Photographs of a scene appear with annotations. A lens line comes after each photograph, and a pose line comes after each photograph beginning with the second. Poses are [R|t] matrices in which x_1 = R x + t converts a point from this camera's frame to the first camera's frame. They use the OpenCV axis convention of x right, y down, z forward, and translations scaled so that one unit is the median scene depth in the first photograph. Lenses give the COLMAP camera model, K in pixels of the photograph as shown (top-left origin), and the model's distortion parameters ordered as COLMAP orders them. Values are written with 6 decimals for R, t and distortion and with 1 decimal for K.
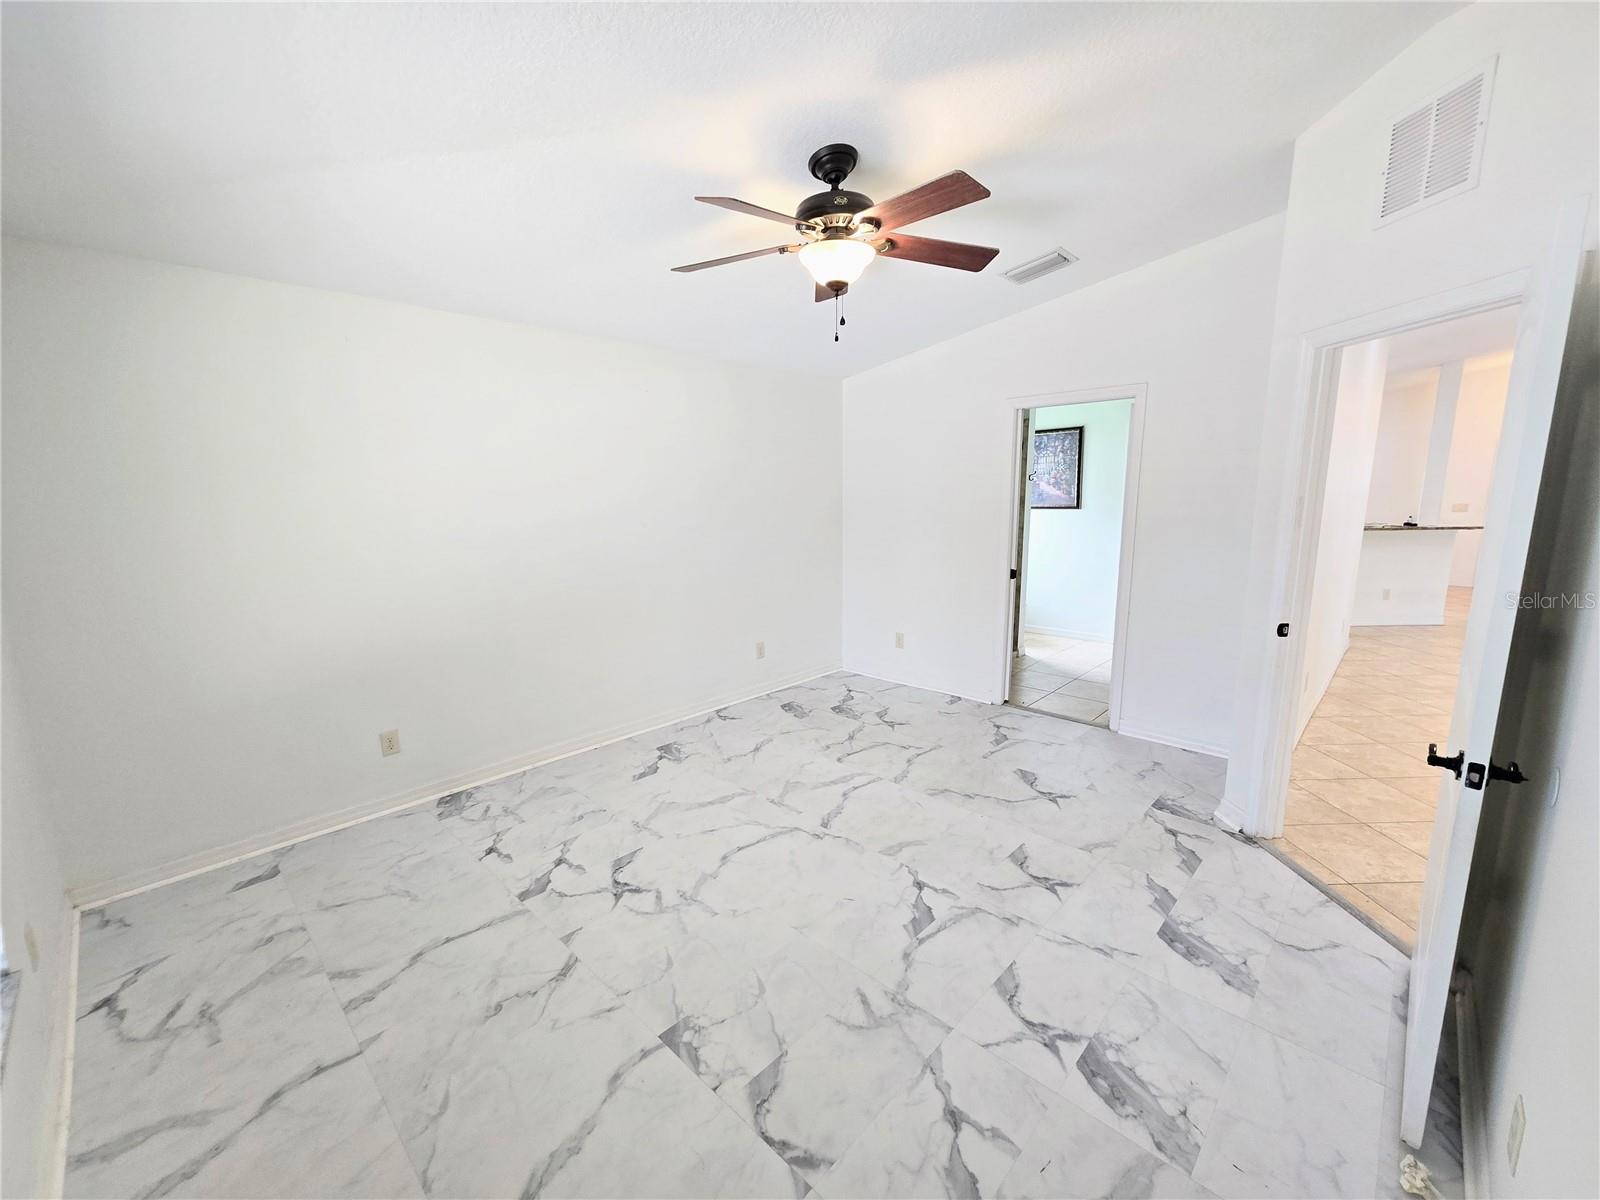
lens RADIAL K [[656.6, 0, 800.0], [0, 656.6, 600.0], [0, 0, 1]] dist [-0.000739, 0.000348]
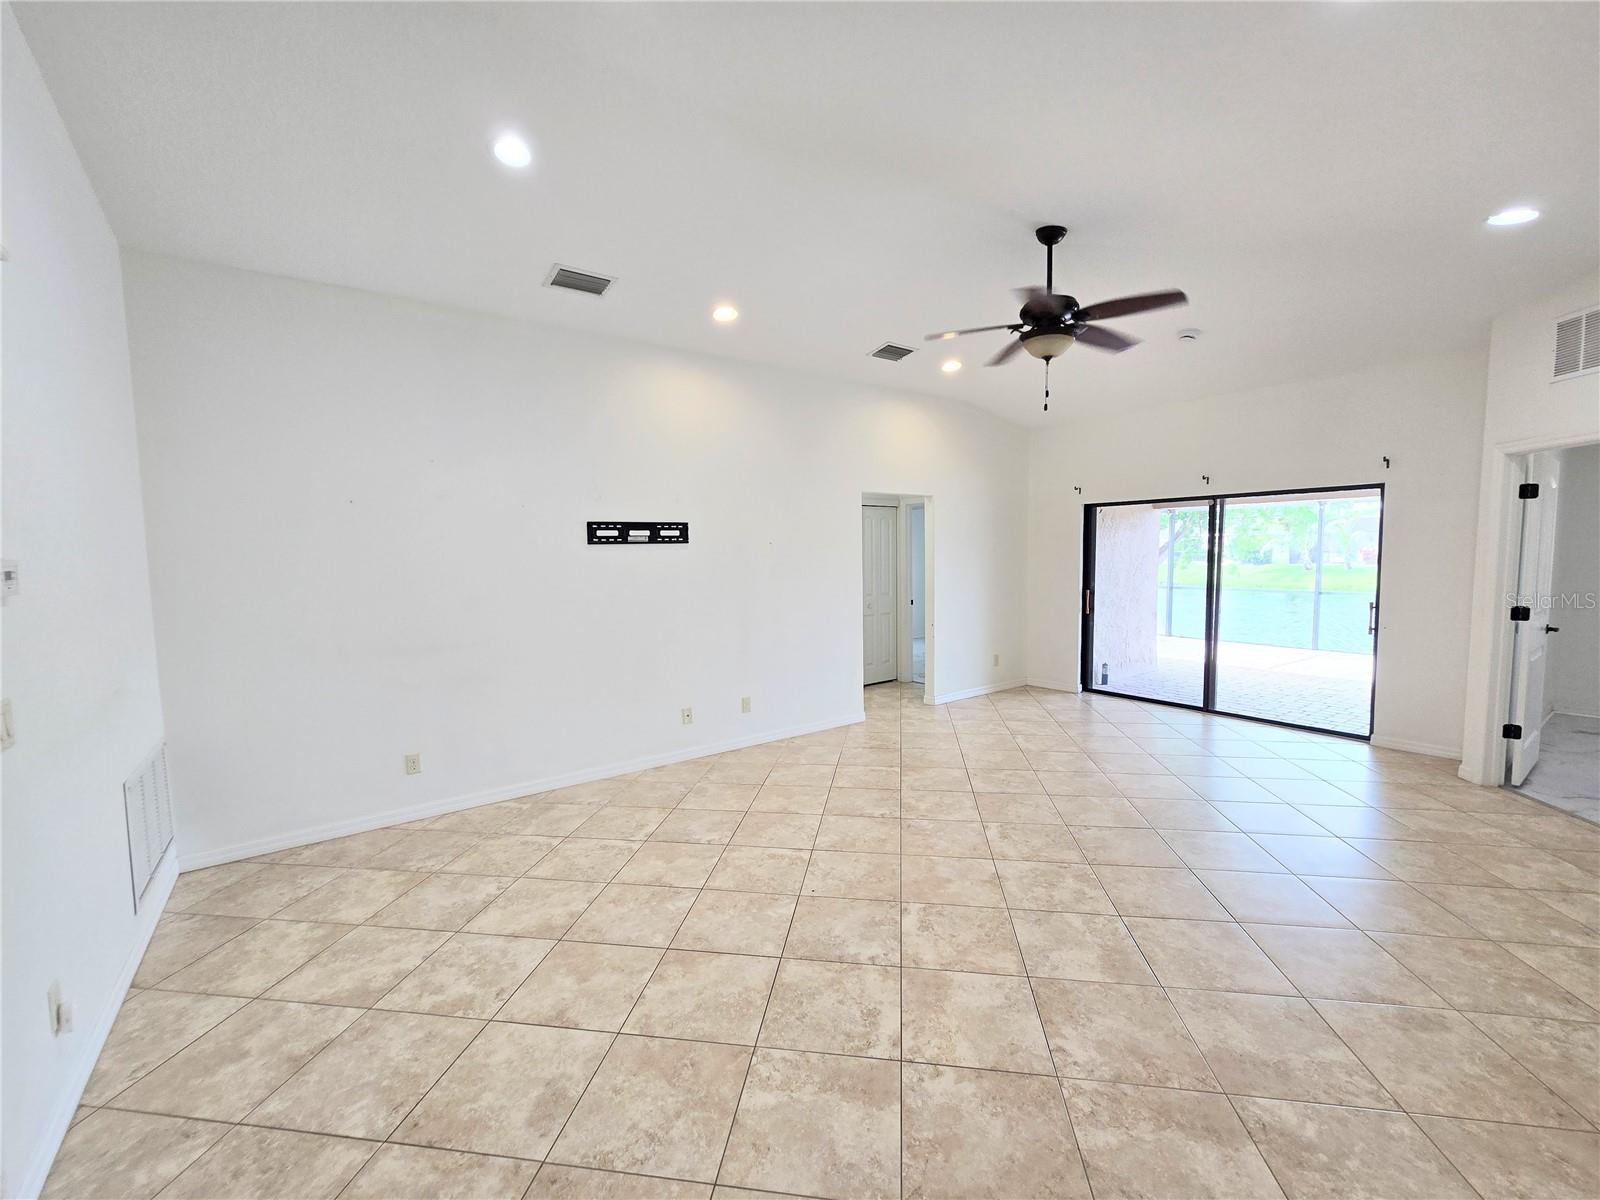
lens RADIAL K [[656.6, 0, 800.0], [0, 656.6, 600.0], [0, 0, 1]] dist [-0.000739, 0.000348]
pose [[-0.984924, 0.010191, 0.172685, 2.060745], [0.053561, 0.967173, 0.248410, -0.434261], [-0.164484, 0.253914, -0.953138, 2.348861]]
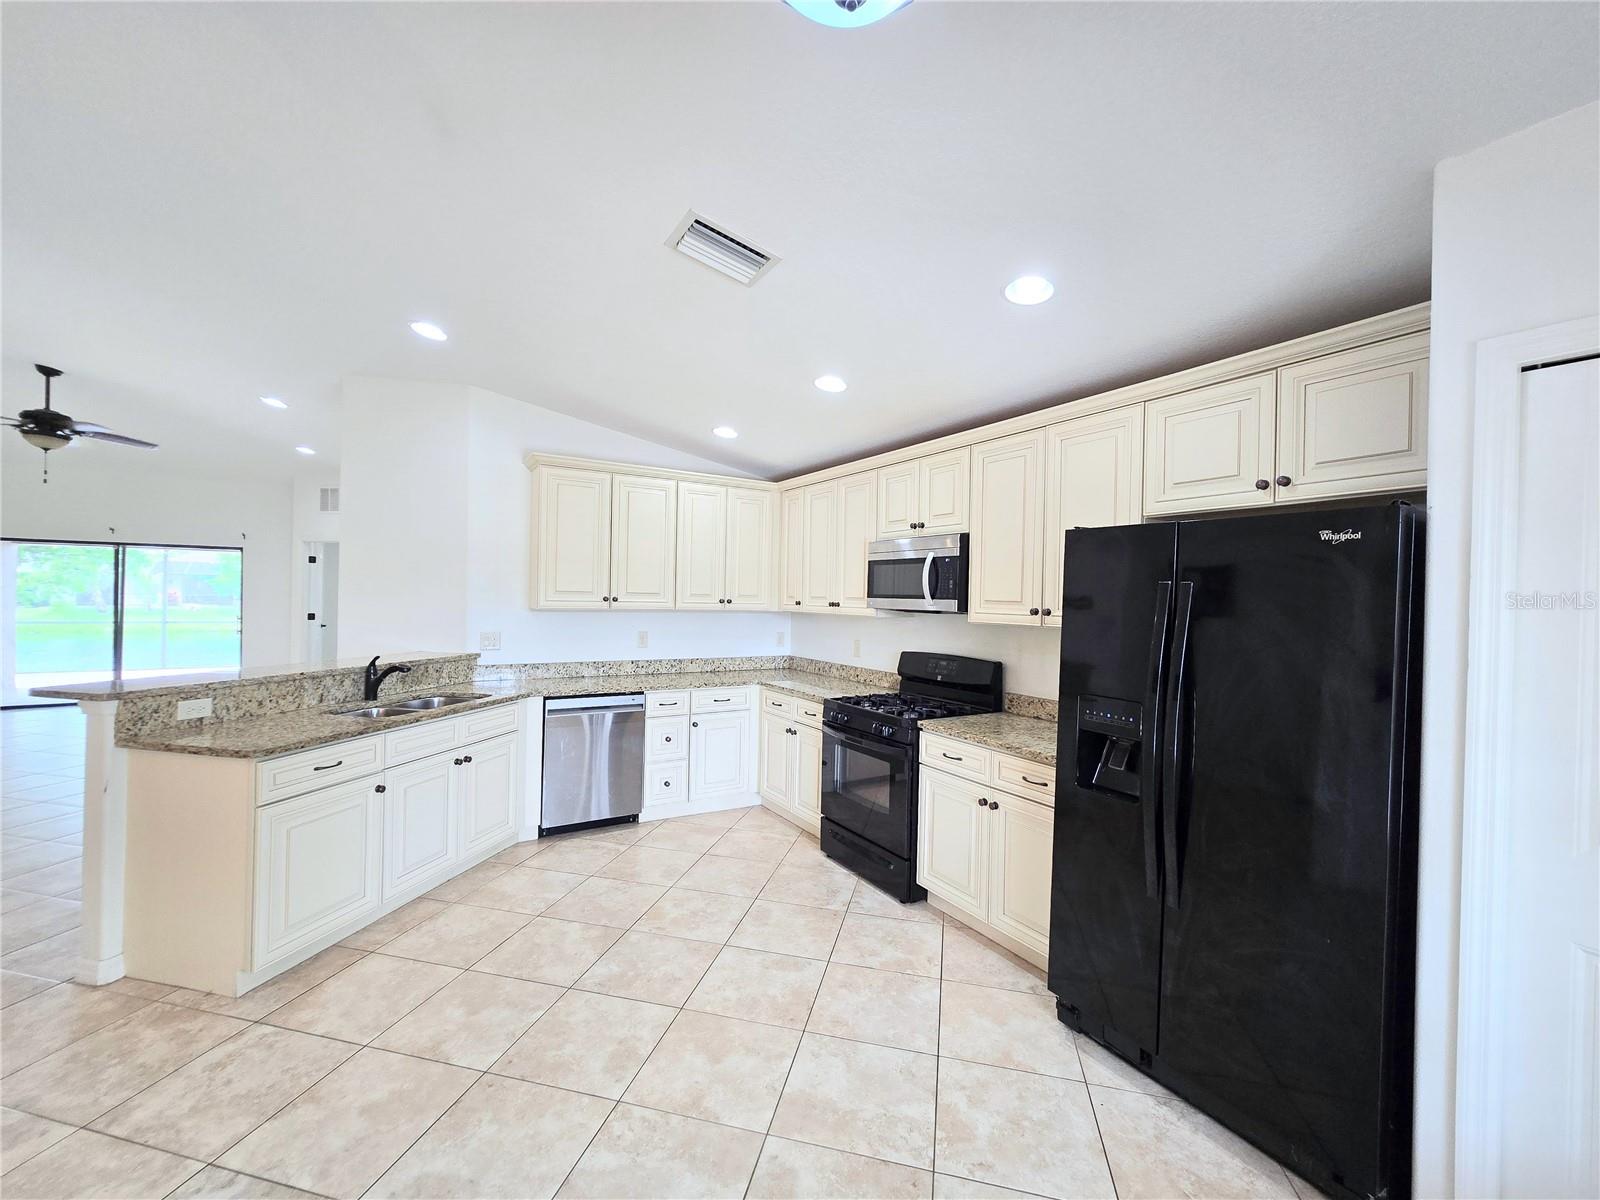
lens RADIAL K [[656.6, 0, 800.0], [0, 656.6, 600.0], [0, 0, 1]] dist [-0.000739, 0.000348]
pose [[-0.253734, 0.005922, -0.967256, 3.195681], [-0.191238, 0.979935, 0.056165, -0.661792], [0.948181, 0.199228, -0.247510, 3.697520]]
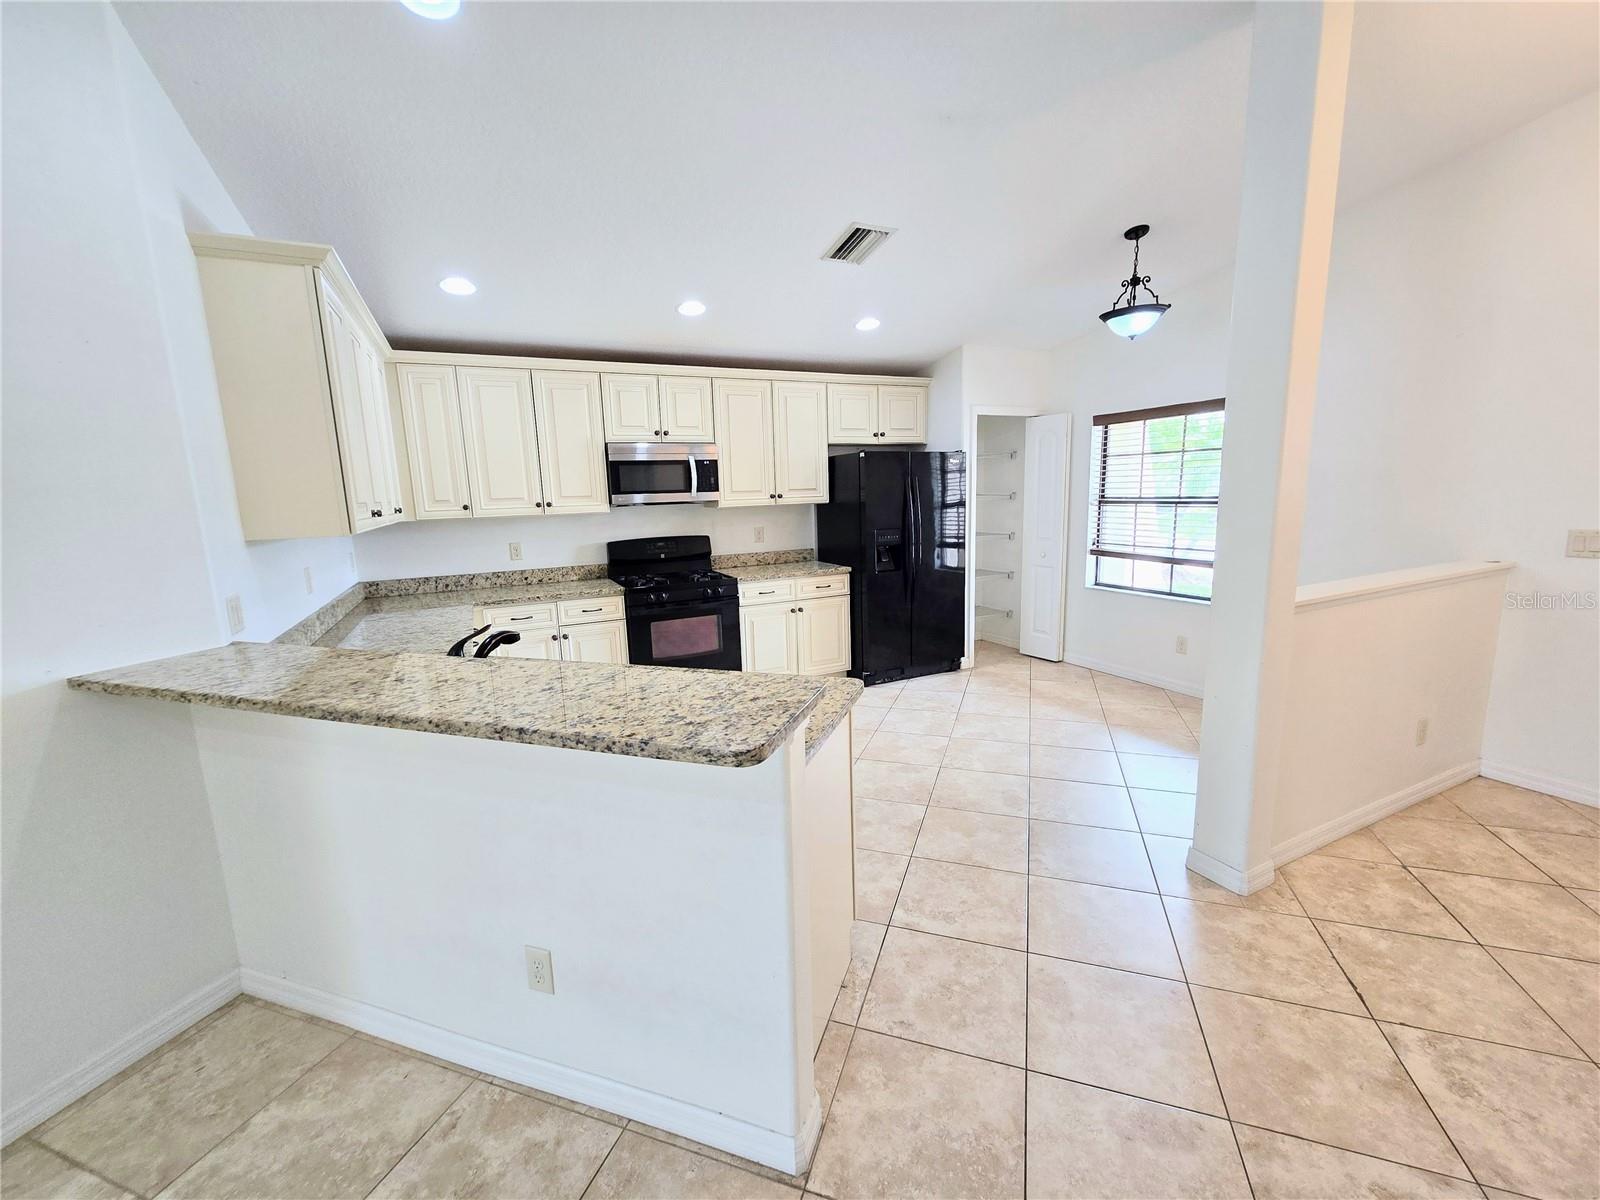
lens RADIAL K [[656.6, 0, 800.0], [0, 656.6, 600.0], [0, 0, 1]] dist [-0.000739, 0.000348]
pose [[0.935388, 0.036953, -0.351686, 2.739437], [-0.038440, 0.999257, 0.002757, -0.371659], [0.351527, 0.010940, 0.936114, 2.099286]]
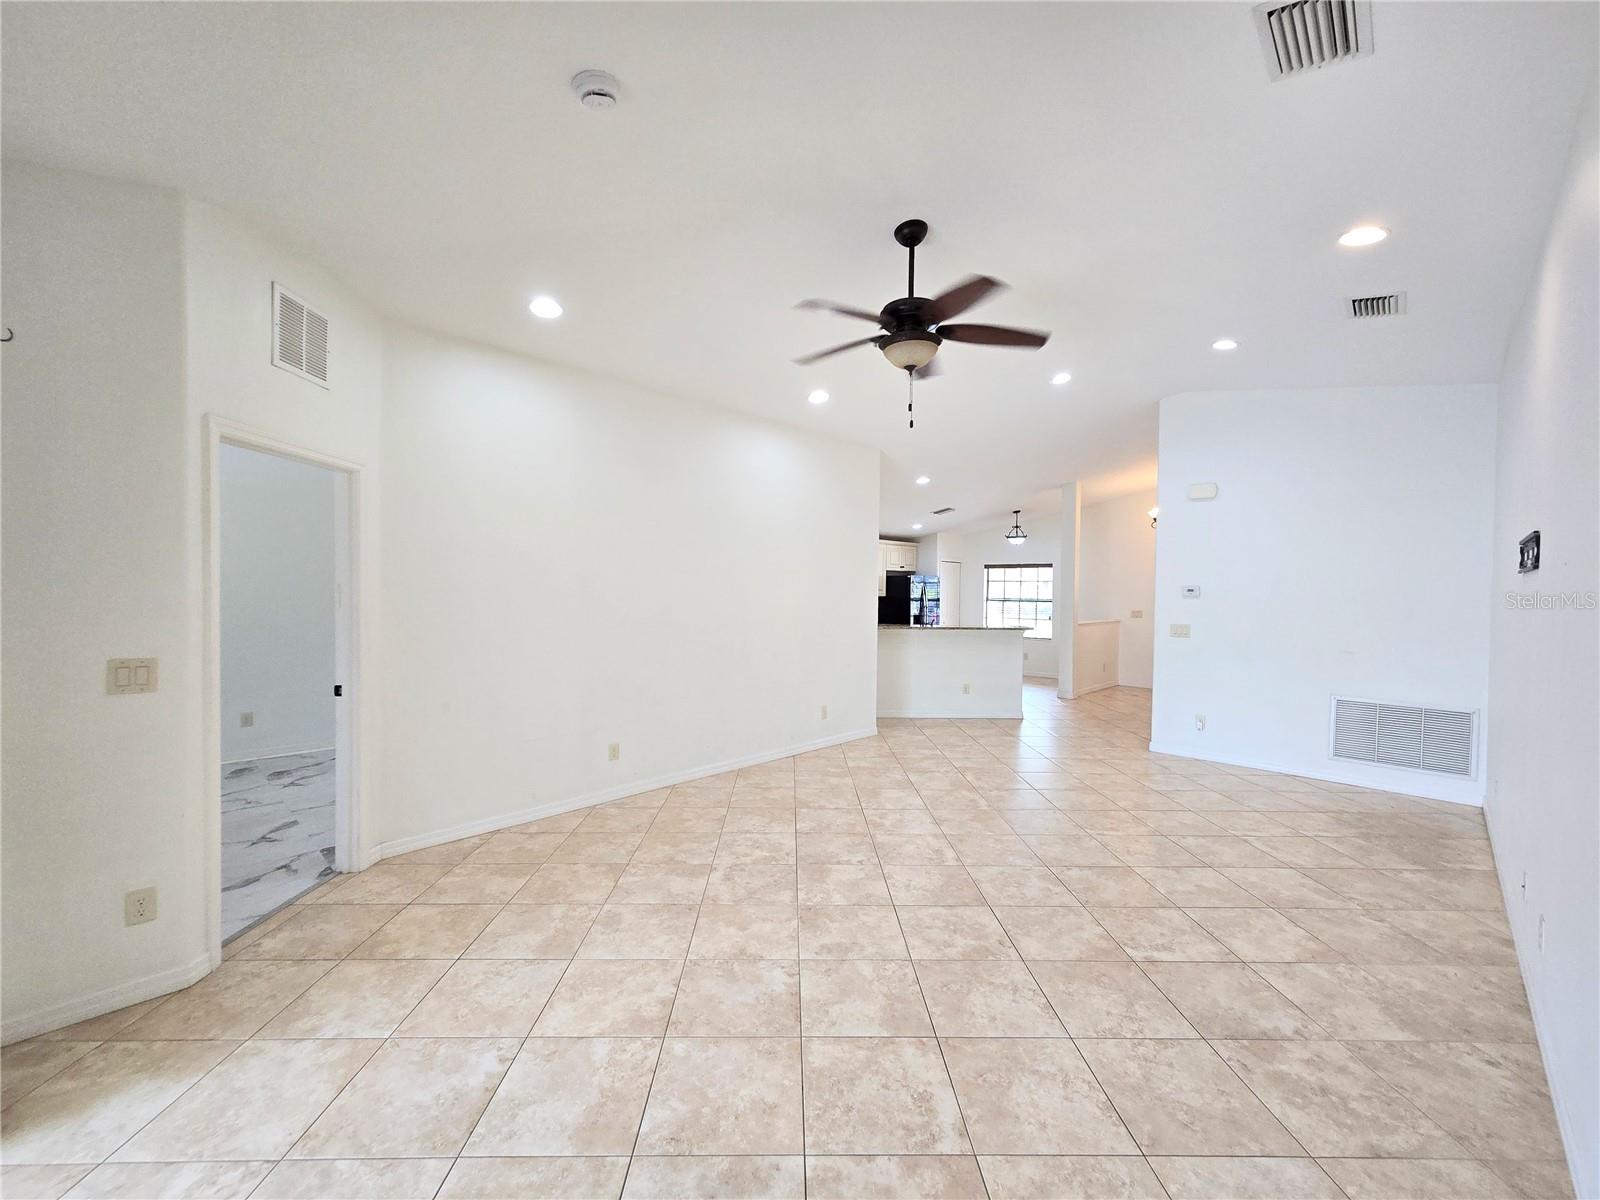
lens RADIAL K [[636.2, 0, 800.0], [0, 636.2, 600.0], [0, 0, 1]] dist [-0.000798, 0.000197]
pose [[0.999734, 0.020703, -0.010117, 1.610931], [-0.022049, 0.987031, -0.159006, 0.048306], [0.006694, 0.159187, 0.987226, -0.196372]]
